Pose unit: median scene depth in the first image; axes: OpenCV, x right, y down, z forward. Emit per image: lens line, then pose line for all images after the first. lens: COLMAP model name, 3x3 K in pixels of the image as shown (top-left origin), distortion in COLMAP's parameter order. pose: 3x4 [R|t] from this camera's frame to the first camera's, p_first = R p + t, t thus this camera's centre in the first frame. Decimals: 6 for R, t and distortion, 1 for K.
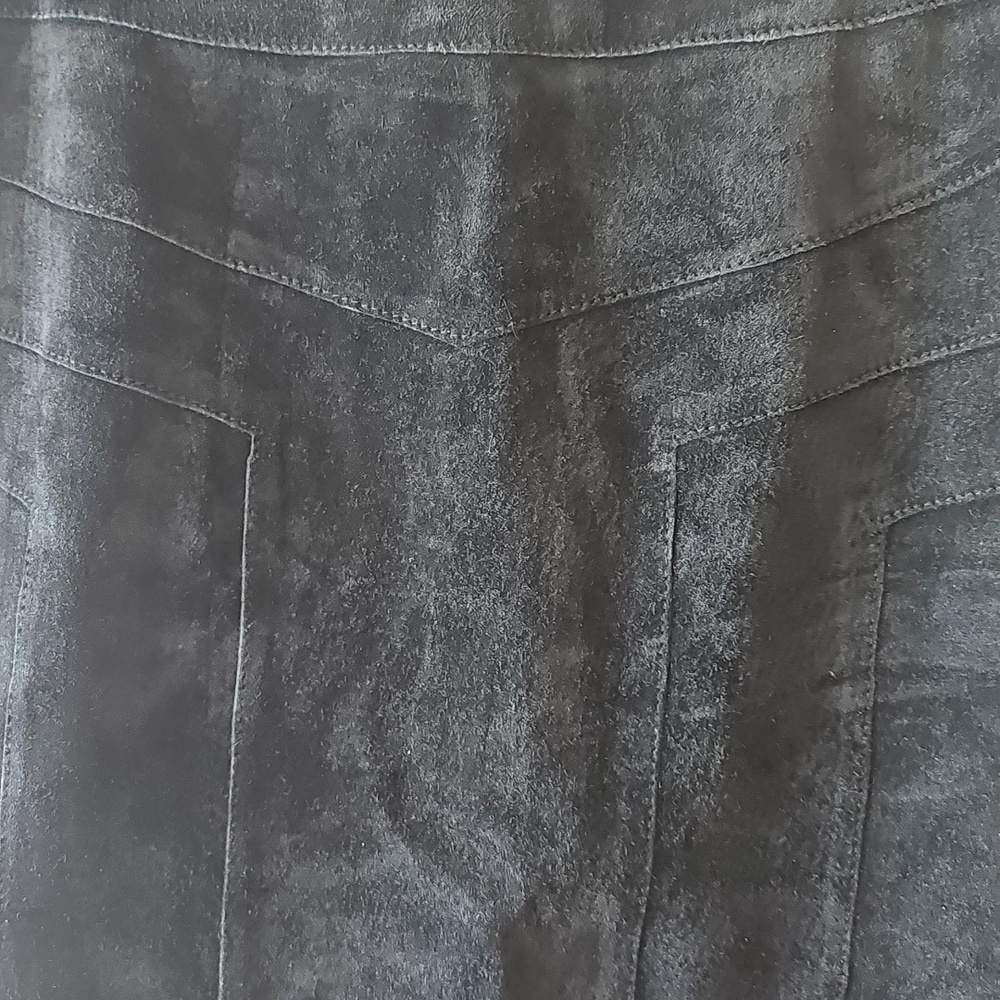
lens RADIAL K [[1693.1, 0, 500.0], [0, 1693.1, 500.0], [0, 0, 1]] dist [0.163029, -0.991962]
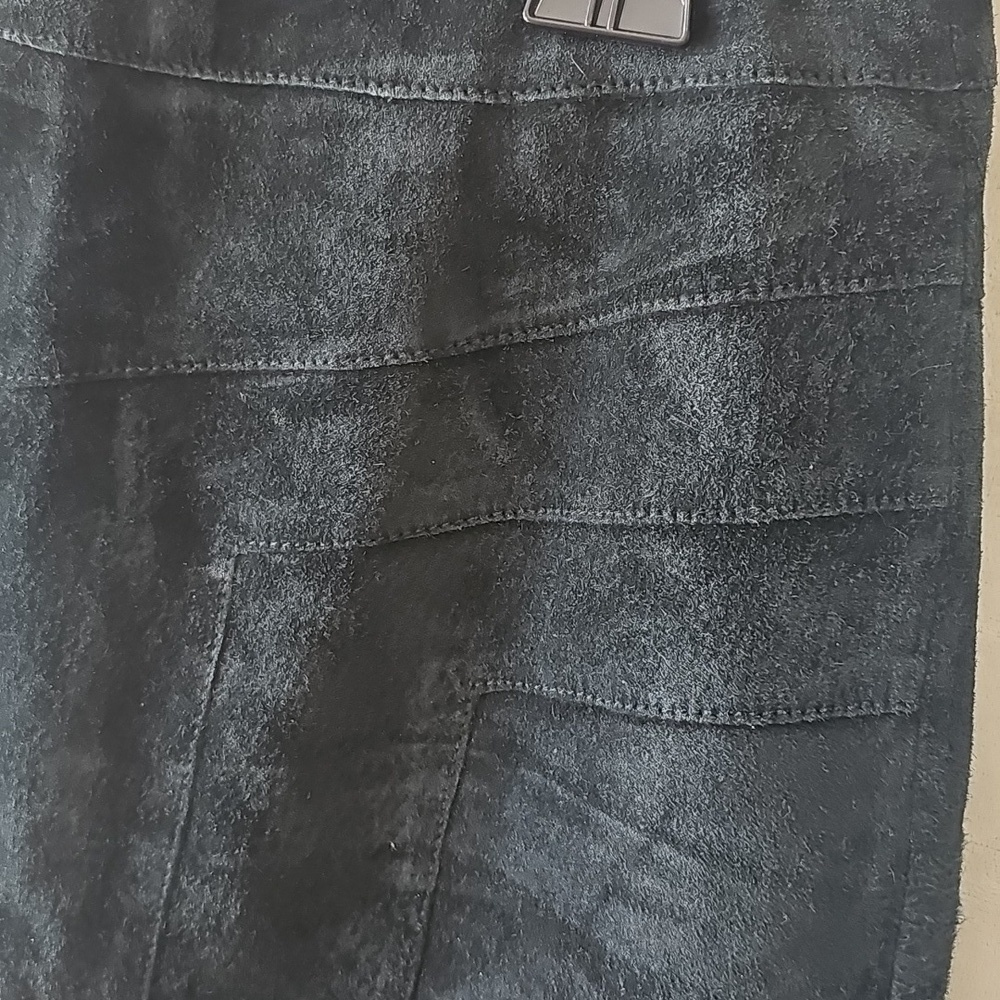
lens RADIAL K [[1693.1, 0, 500.0], [0, 1693.1, 500.0], [0, 0, 1]] dist [0.163029, -0.991962]
pose [[0.967936, 0.209145, -0.139136, 0.344045], [-0.193765, 0.974129, 0.116306, -0.182229], [0.159862, -0.085617, 0.983420, 0.198415]]
